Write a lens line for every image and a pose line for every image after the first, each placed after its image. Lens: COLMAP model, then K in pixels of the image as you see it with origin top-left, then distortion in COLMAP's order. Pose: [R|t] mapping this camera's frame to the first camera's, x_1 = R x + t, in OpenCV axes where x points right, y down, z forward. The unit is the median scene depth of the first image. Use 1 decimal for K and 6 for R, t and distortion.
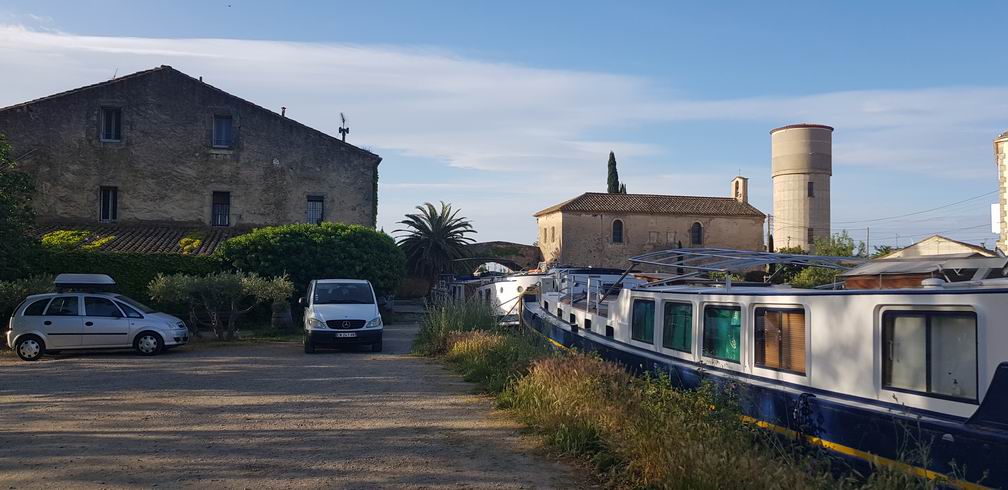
lens RADIAL K [[743.9, 0, 504.0], [0, 743.9, 245.0], [0, 0, 1]] dist [-0.005768, -0.005208]
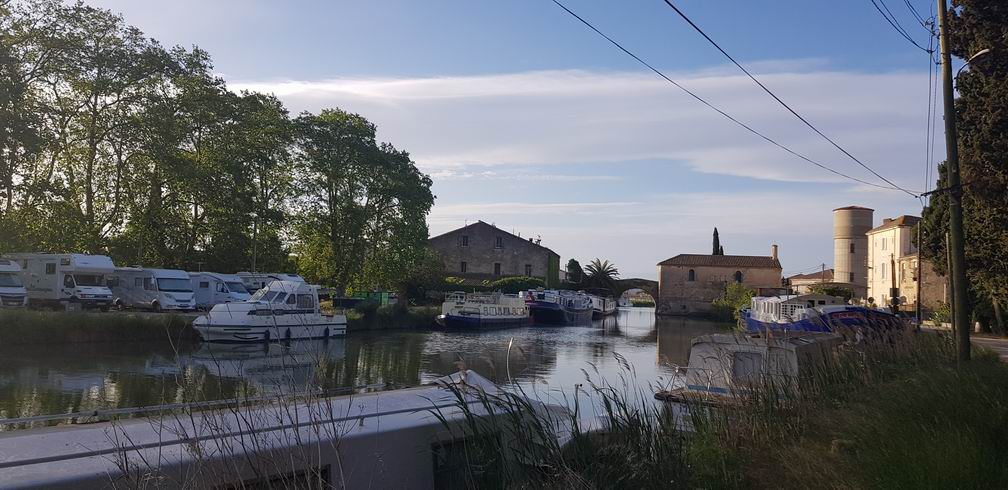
lens RADIAL K [[743.9, 0, 504.0], [0, 743.9, 245.0], [0, 0, 1]] dist [-0.005768, -0.005208]
pose [[0.908420, 0.002508, -0.418051, 0.540168], [-0.012991, 0.999668, -0.022232, -0.049111], [0.417857, 0.025627, 0.908151, -1.029761]]
